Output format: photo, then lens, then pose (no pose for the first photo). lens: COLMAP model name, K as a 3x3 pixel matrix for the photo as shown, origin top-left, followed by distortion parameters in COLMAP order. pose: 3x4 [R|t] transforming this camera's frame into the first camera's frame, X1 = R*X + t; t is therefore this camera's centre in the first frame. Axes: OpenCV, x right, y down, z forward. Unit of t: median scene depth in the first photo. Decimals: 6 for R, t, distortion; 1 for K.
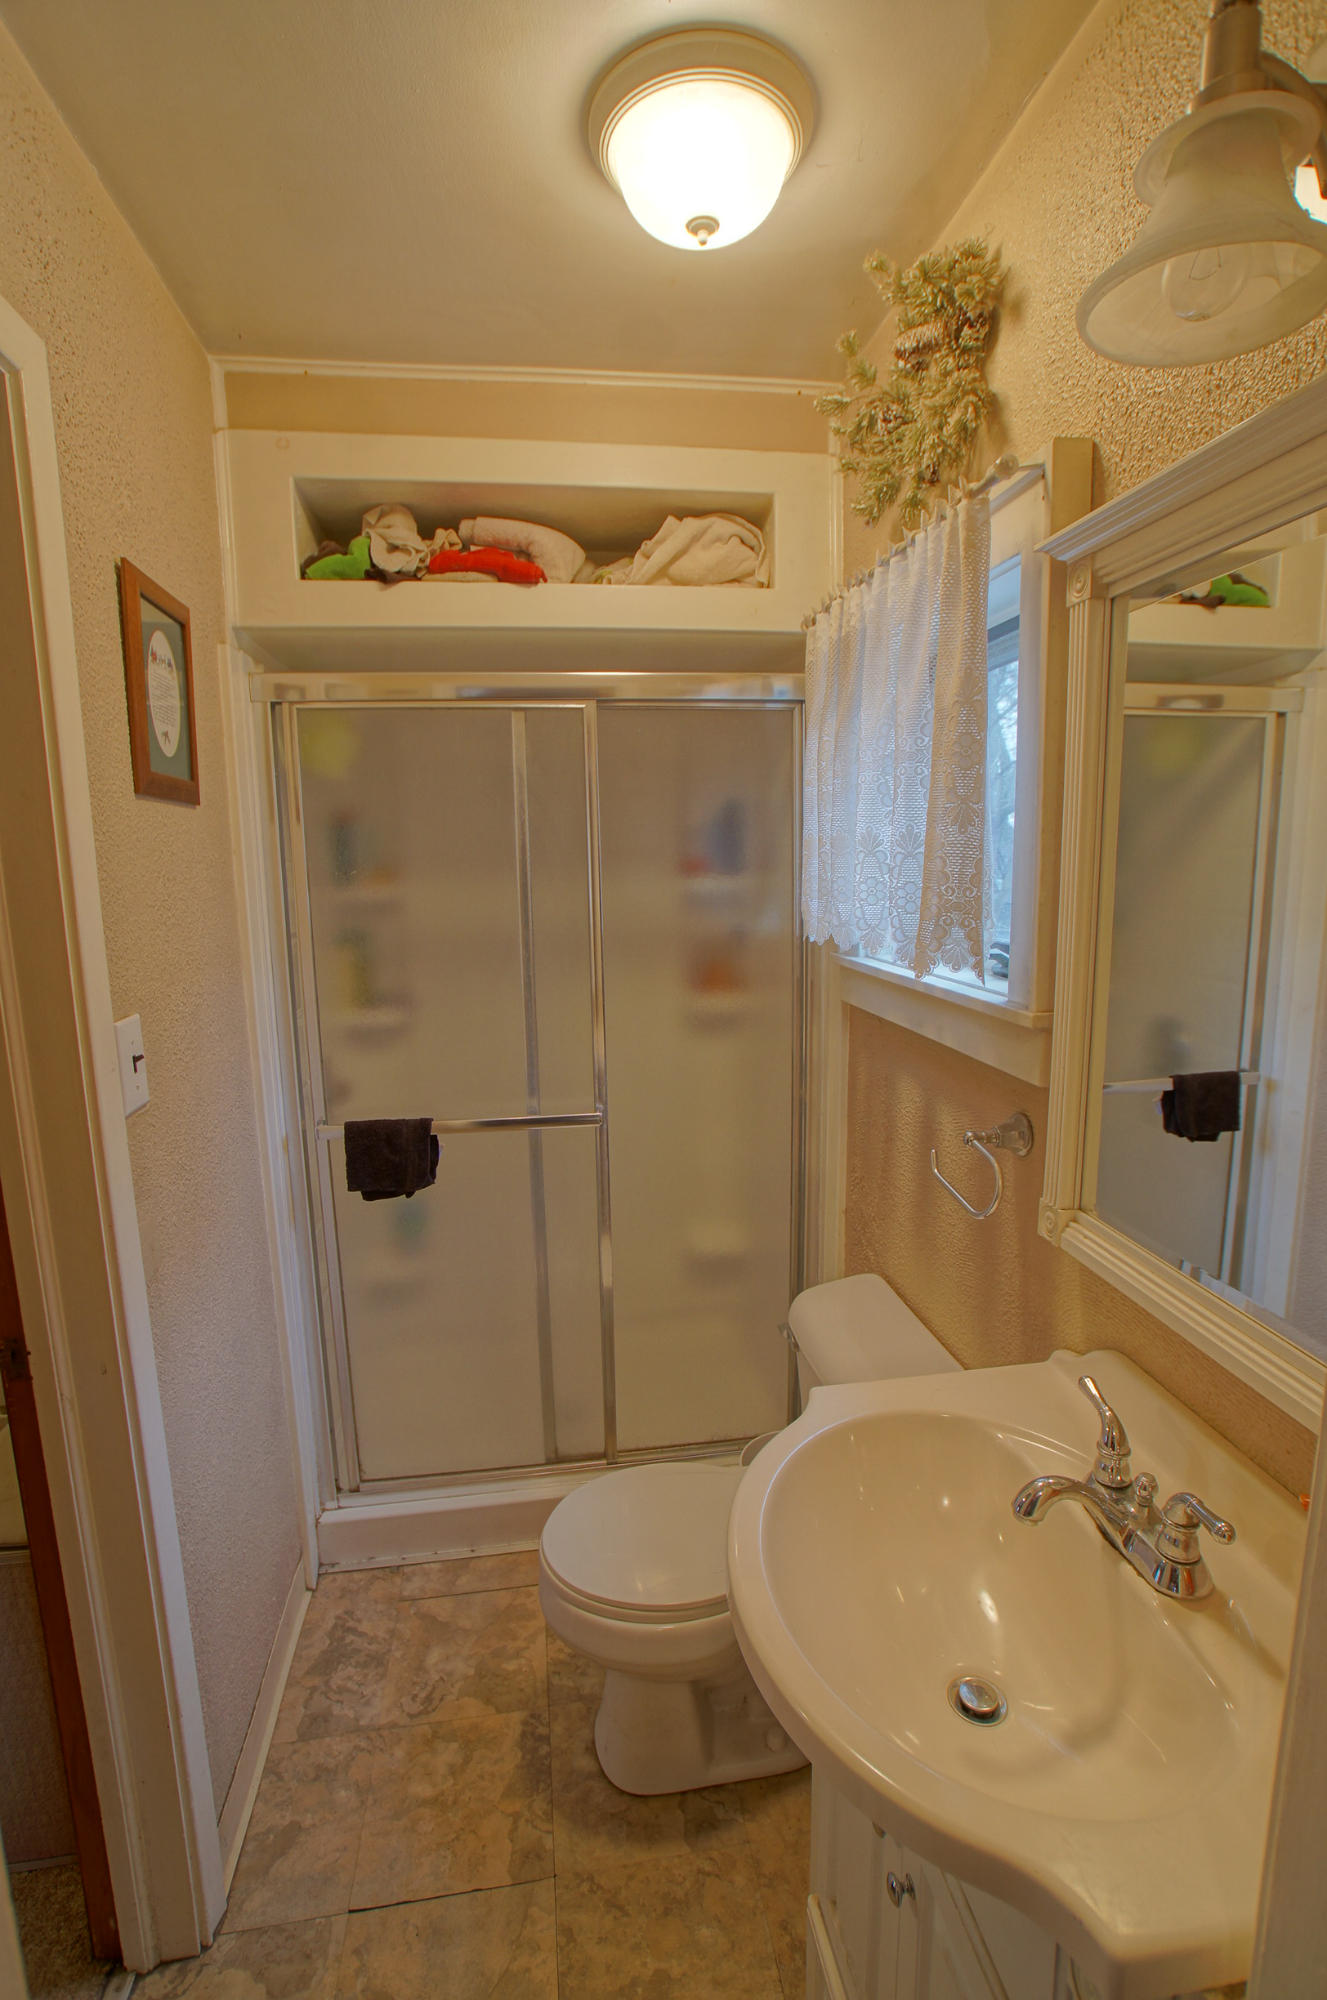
lens RADIAL K [[954.7, 0, 670.7], [0, 954.7, 1022.0], [0, 0, 1]] dist [-0.055535, 0.021215]
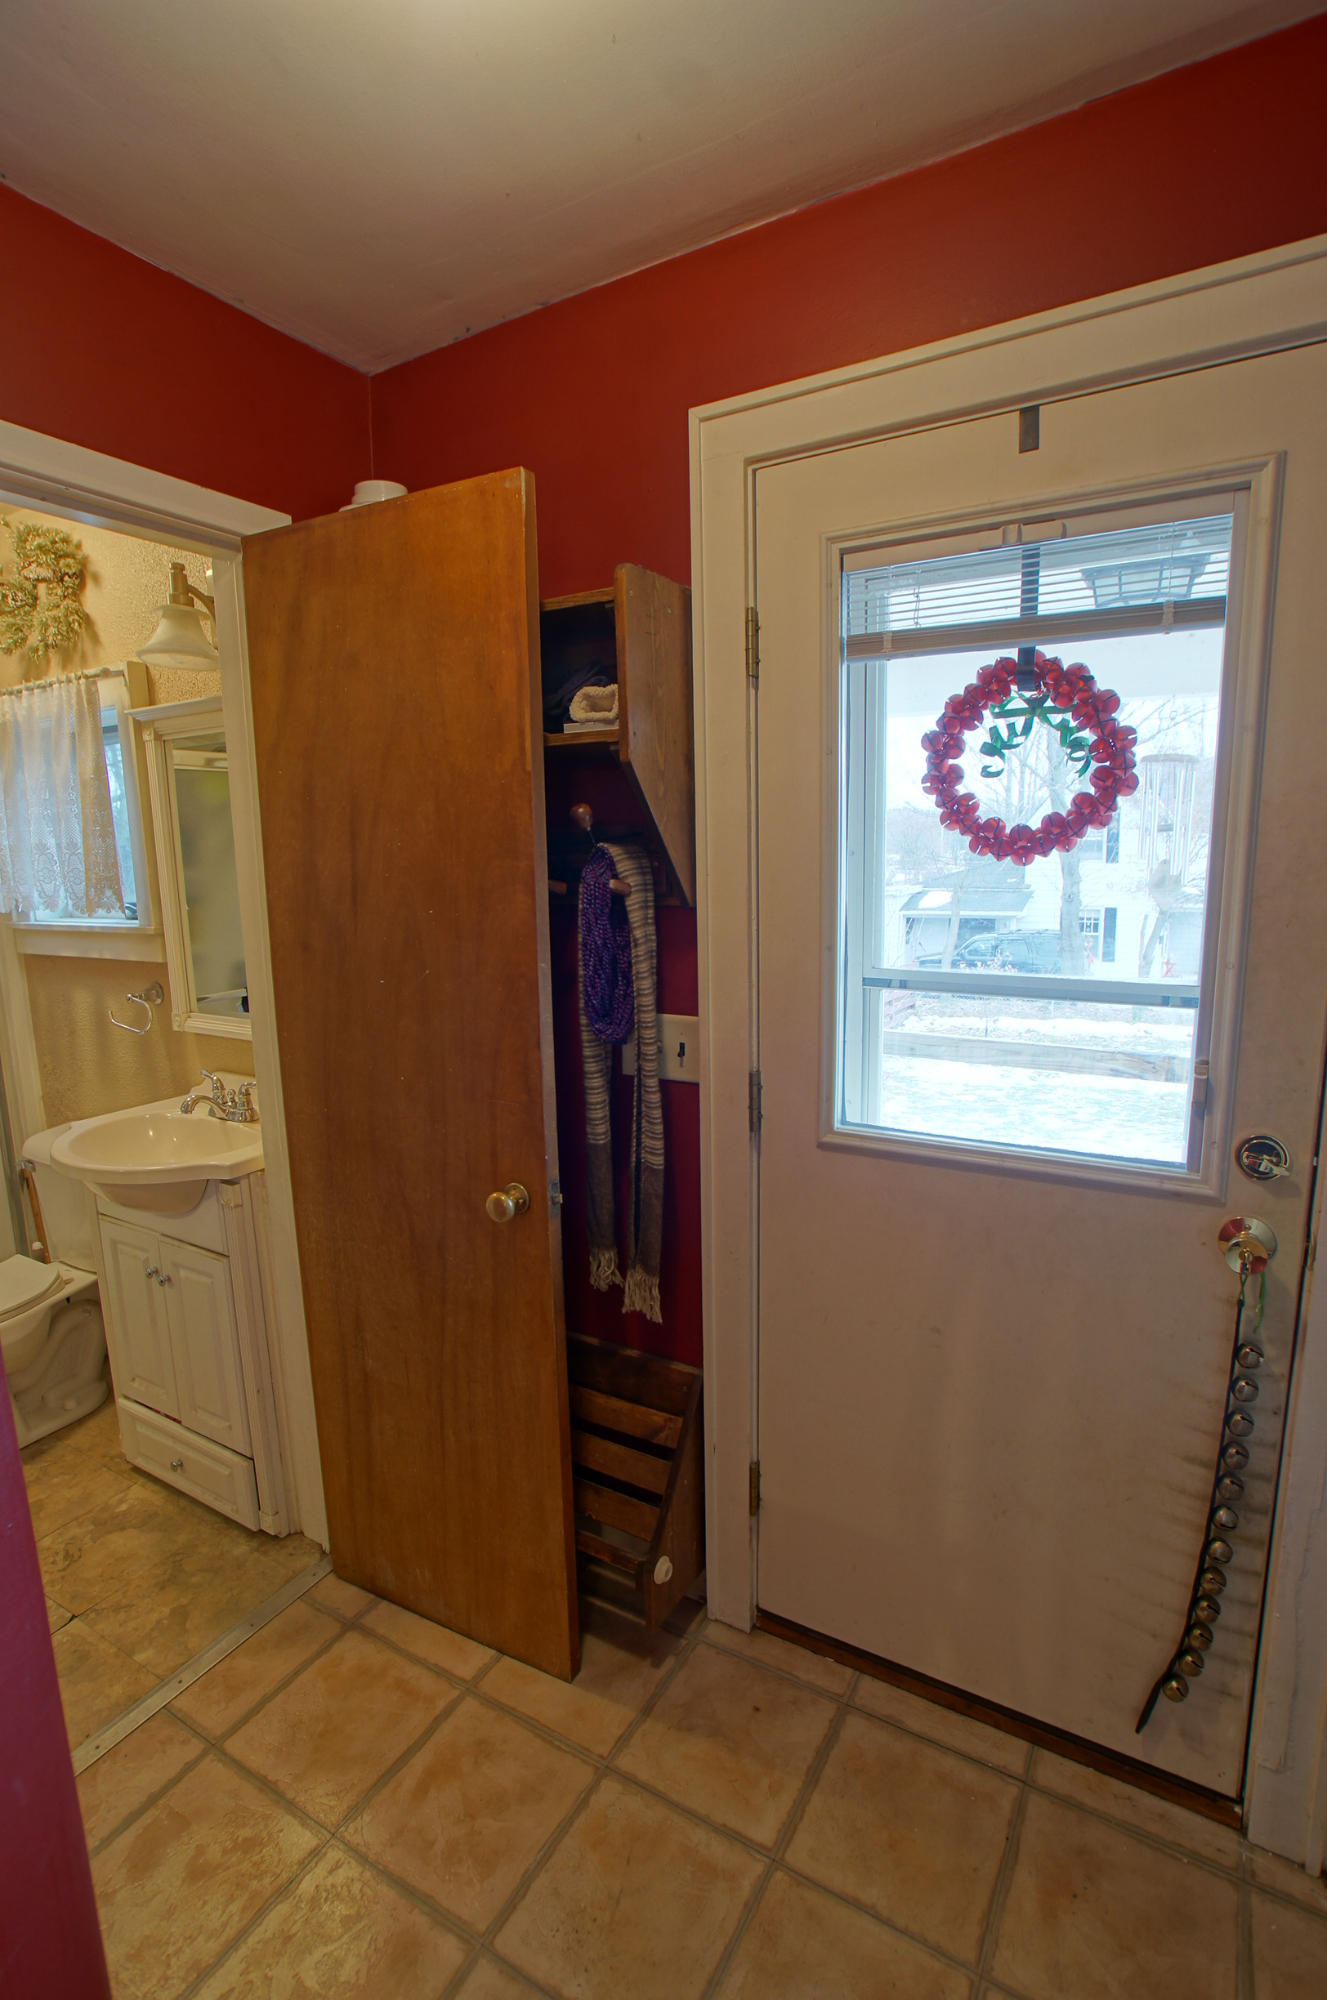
lens RADIAL K [[954.7, 0, 683.7], [0, 954.7, 1016.4], [0, 0, 1]] dist [-0.055535, 0.021215]
pose [[0.625767, -0.125486, 0.769850, -0.508464], [0.138840, 0.989133, 0.048374, 0.246340], [-0.767554, 0.076615, 0.636389, -1.207553]]
